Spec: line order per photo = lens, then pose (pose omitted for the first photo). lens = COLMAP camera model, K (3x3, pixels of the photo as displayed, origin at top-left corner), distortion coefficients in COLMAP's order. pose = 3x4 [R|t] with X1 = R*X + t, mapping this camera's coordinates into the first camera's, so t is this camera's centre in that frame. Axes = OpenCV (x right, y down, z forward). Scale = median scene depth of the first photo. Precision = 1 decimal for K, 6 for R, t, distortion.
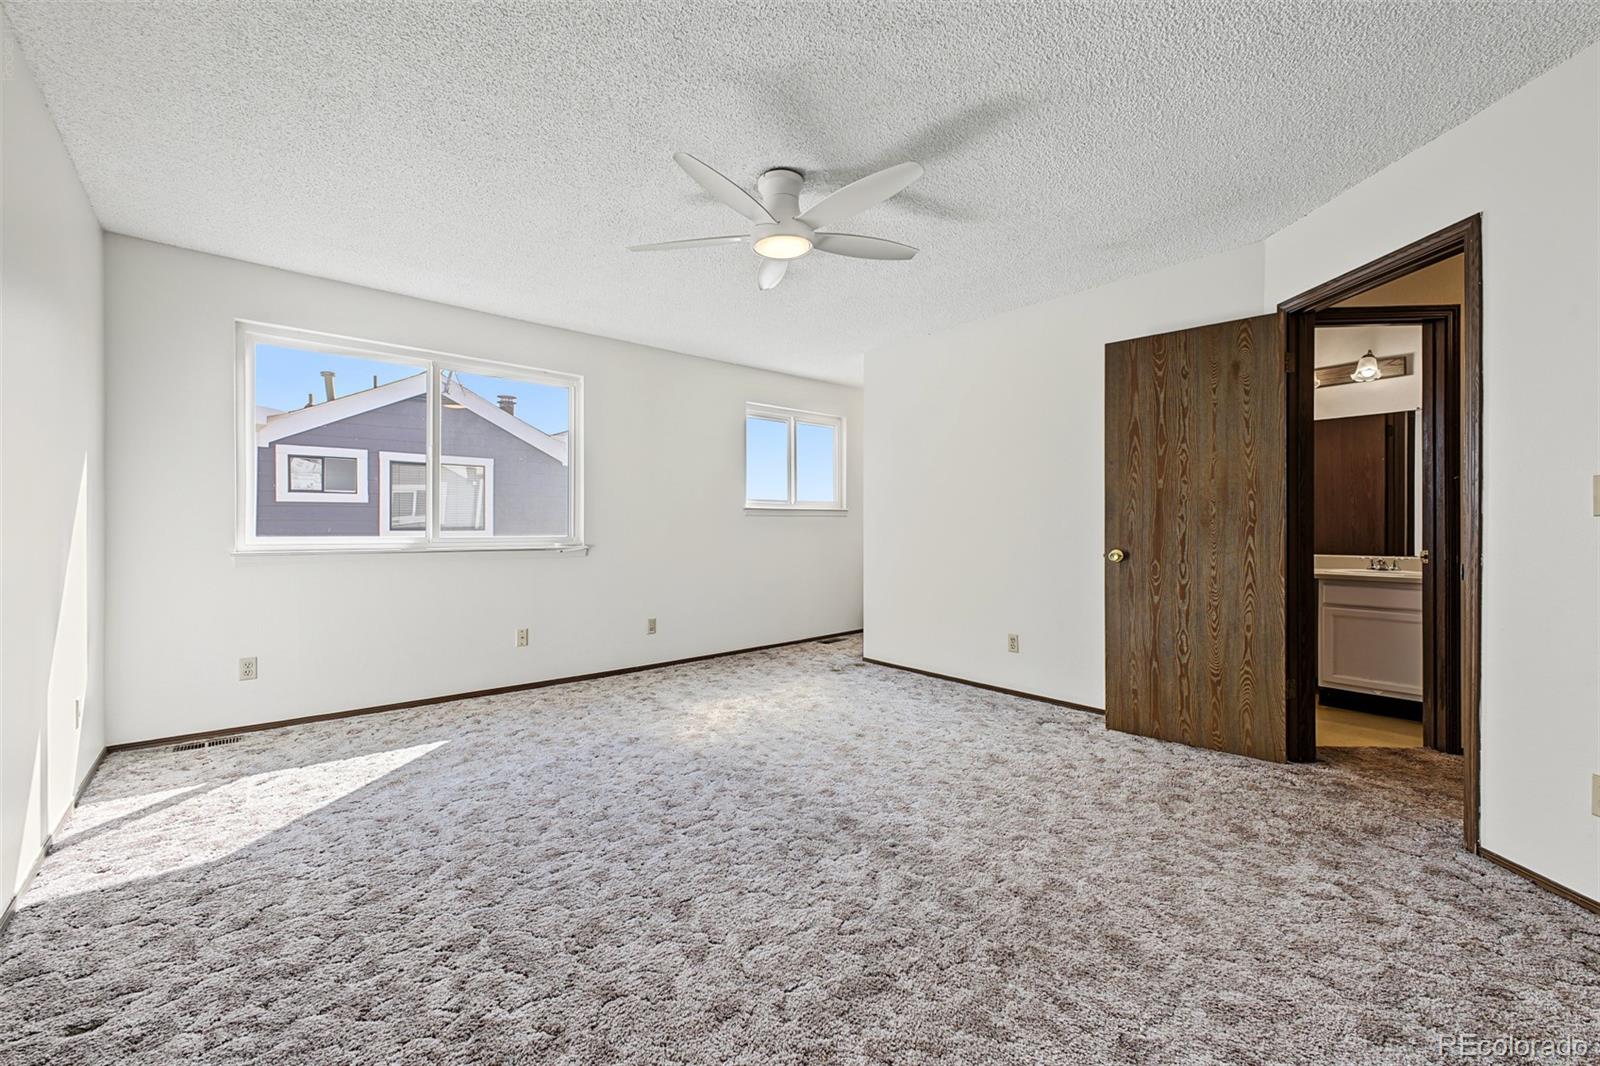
lens RADIAL K [[635.8, 0, 801.1], [0, 635.8, 524.3], [0, 0, 1]] dist [0.020559, -0.007098]
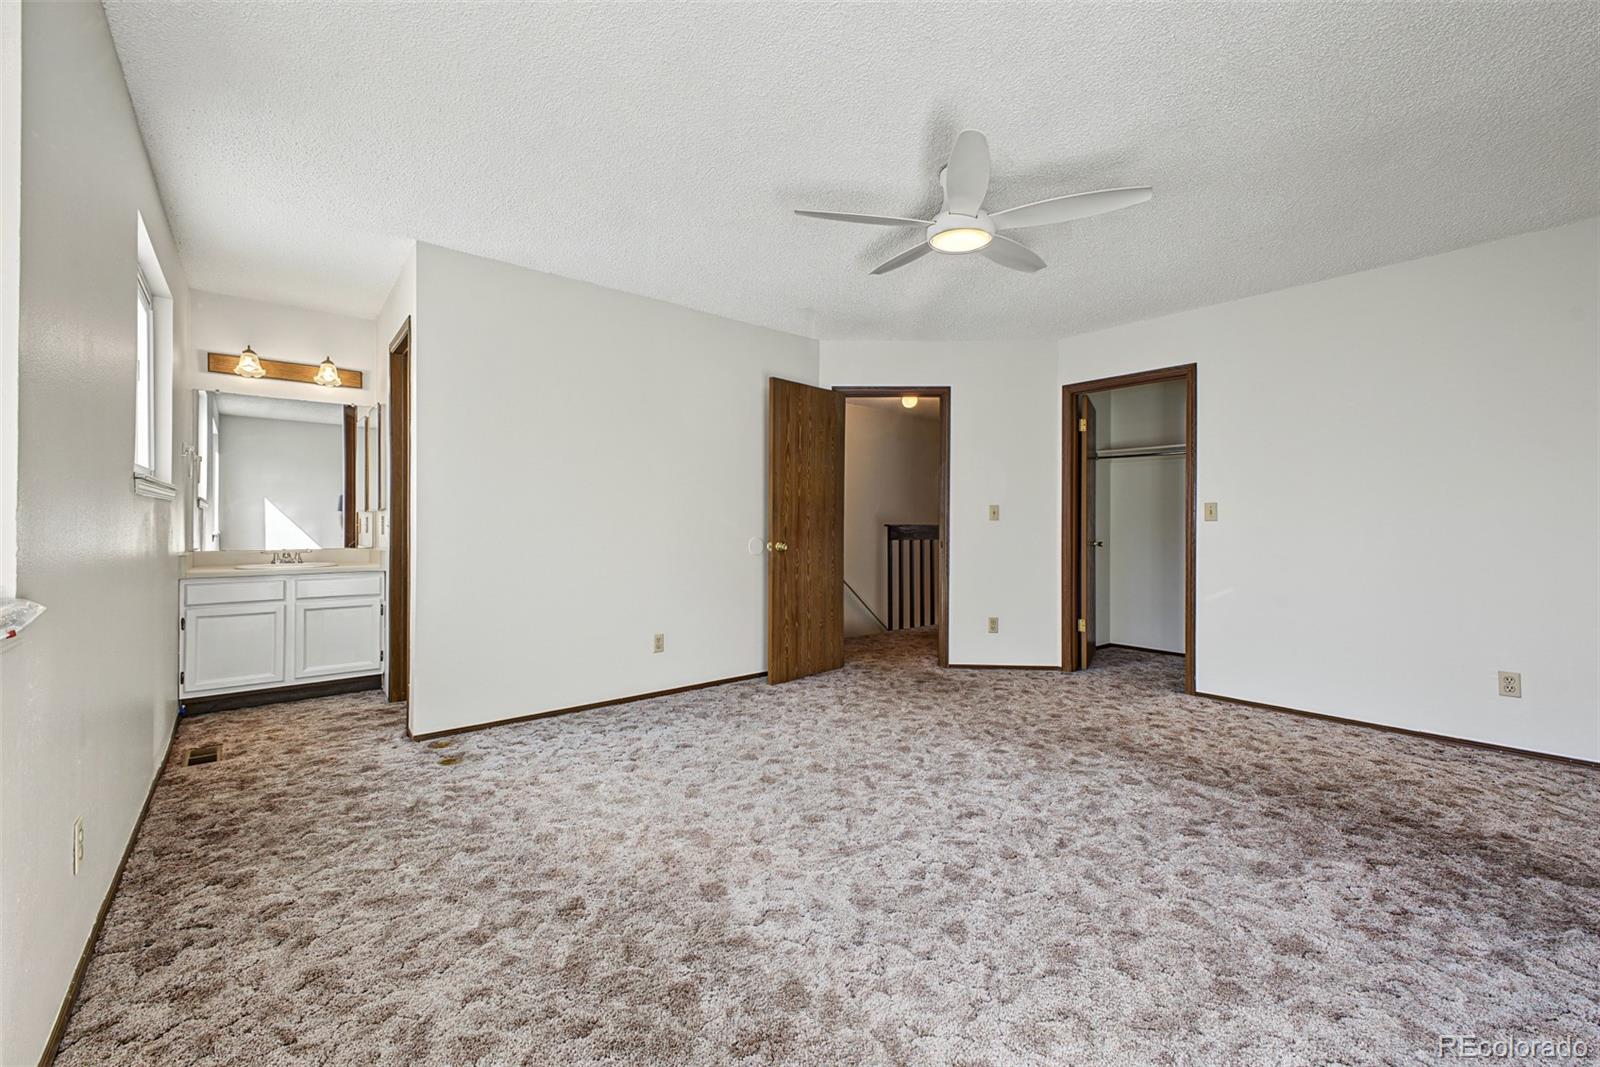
lens RADIAL K [[635.8, 0, 801.1], [0, 635.8, 524.8], [0, 0, 1]] dist [0.020559, -0.007098]
pose [[0.033350, -0.000837, 0.999443, -0.794684], [-0.005620, 0.999984, 0.001025, 0.004124], [-0.999428, -0.005651, 0.033345, 0.945120]]
